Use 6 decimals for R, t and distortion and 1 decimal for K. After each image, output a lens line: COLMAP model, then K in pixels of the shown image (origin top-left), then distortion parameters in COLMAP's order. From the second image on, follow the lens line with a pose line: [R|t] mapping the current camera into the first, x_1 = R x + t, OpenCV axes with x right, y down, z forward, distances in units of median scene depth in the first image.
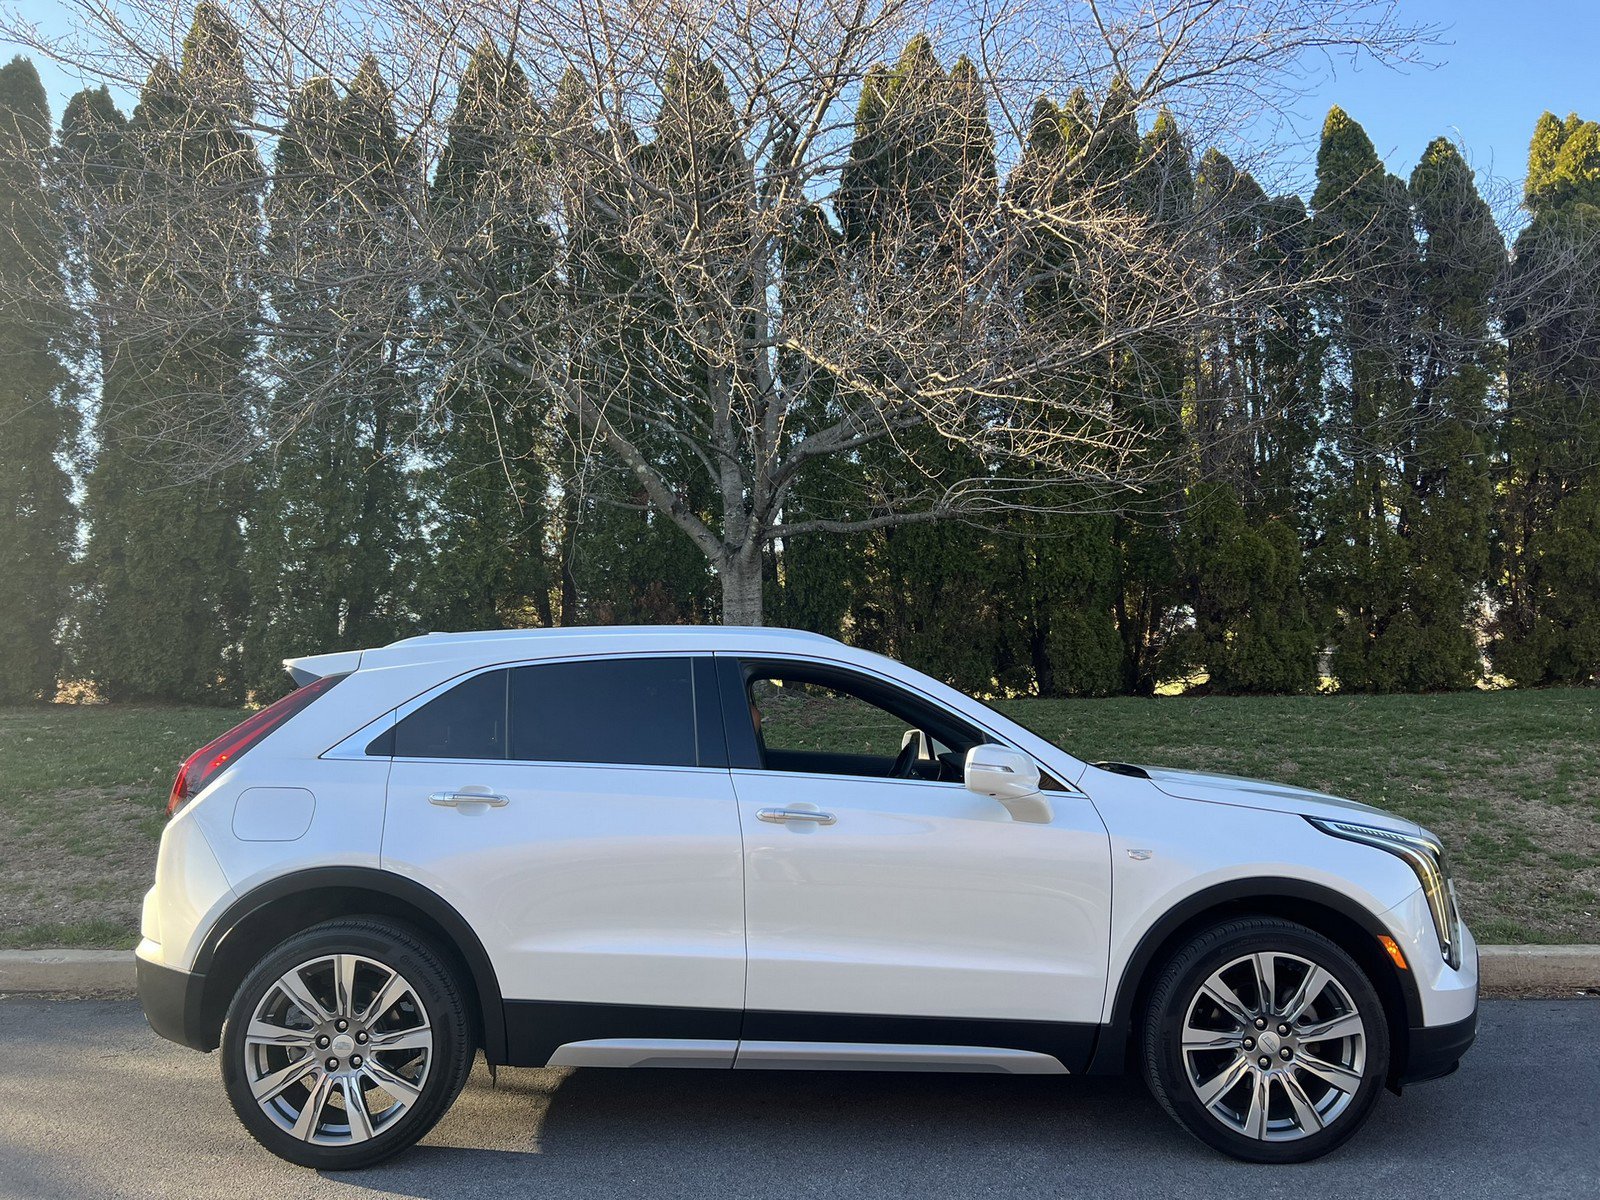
lens RADIAL K [[1220.4, 0, 789.4], [0, 1220.4, 602.1], [0, 0, 1]] dist [0.058966, -0.064470]
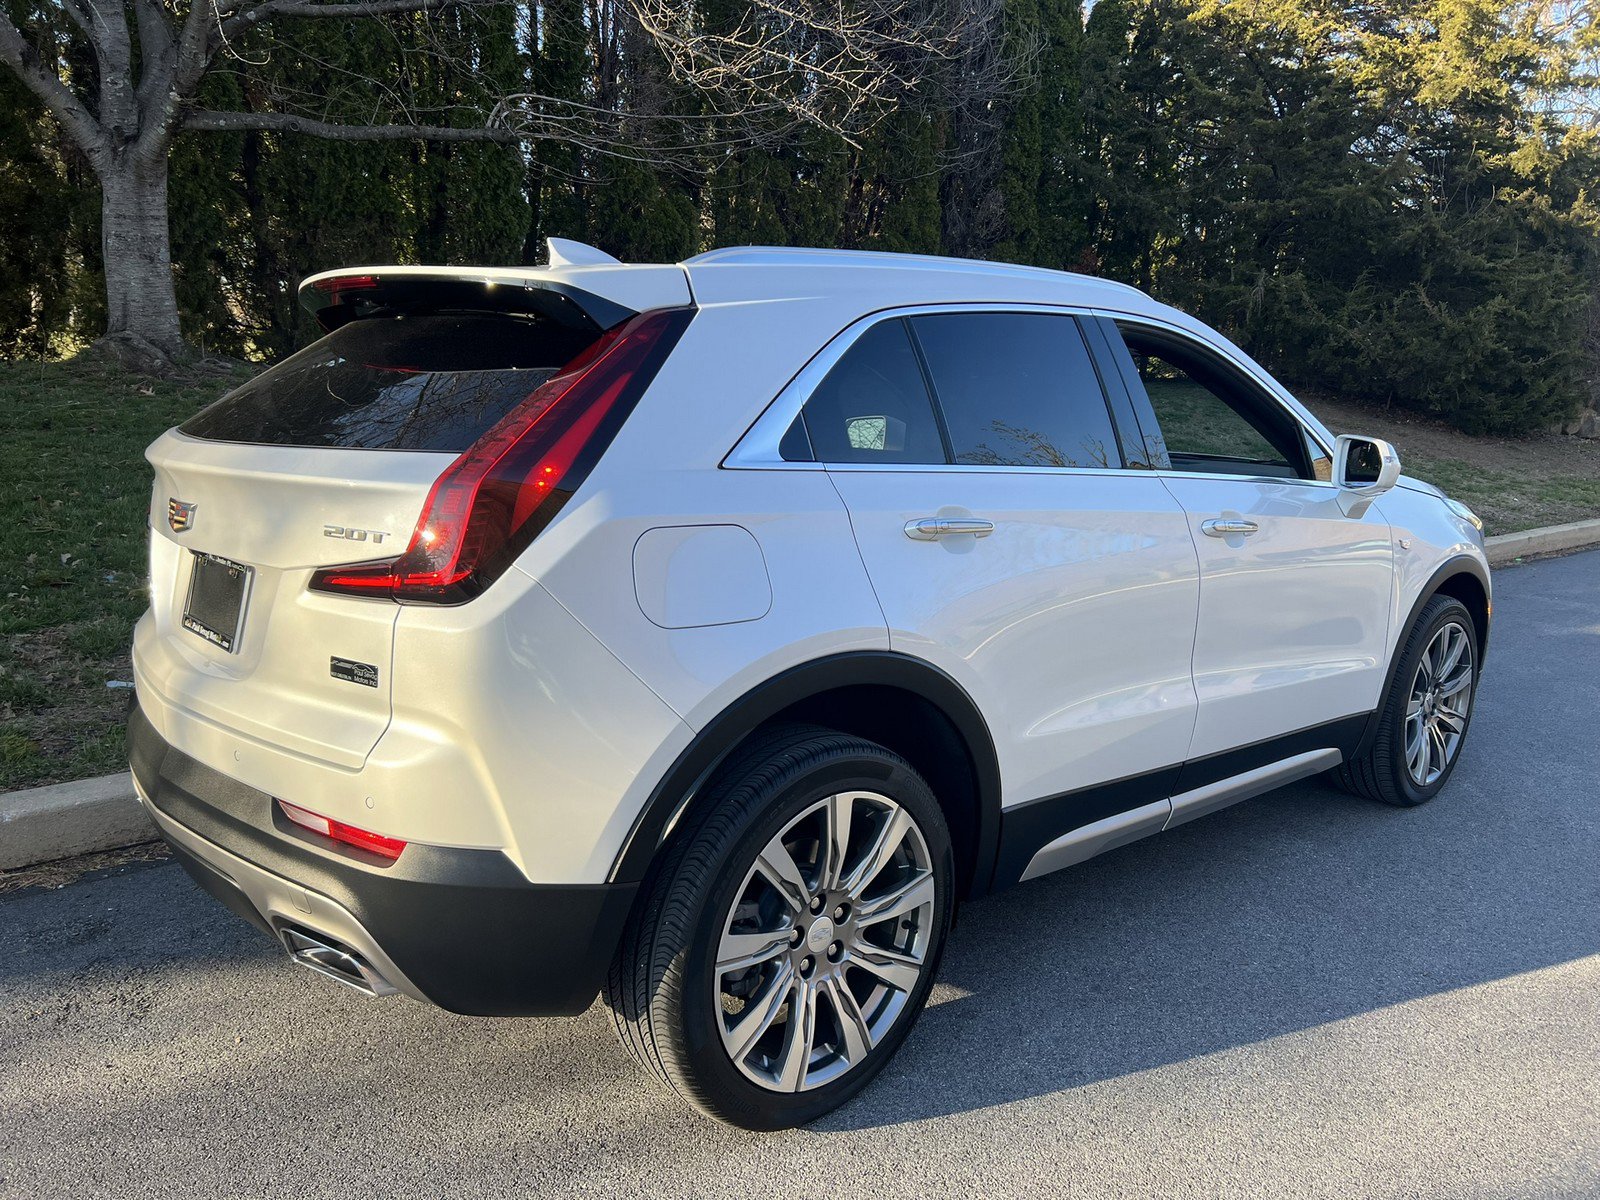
lens RADIAL K [[1220.4, 0, 789.4], [0, 1220.4, 602.1], [0, 0, 1]] dist [0.058966, -0.064470]
pose [[0.755165, -0.097245, 0.648282, -0.755591], [-0.077144, 0.968881, 0.235199, 0.056884], [-0.650980, -0.227625, 0.724163, 0.605430]]
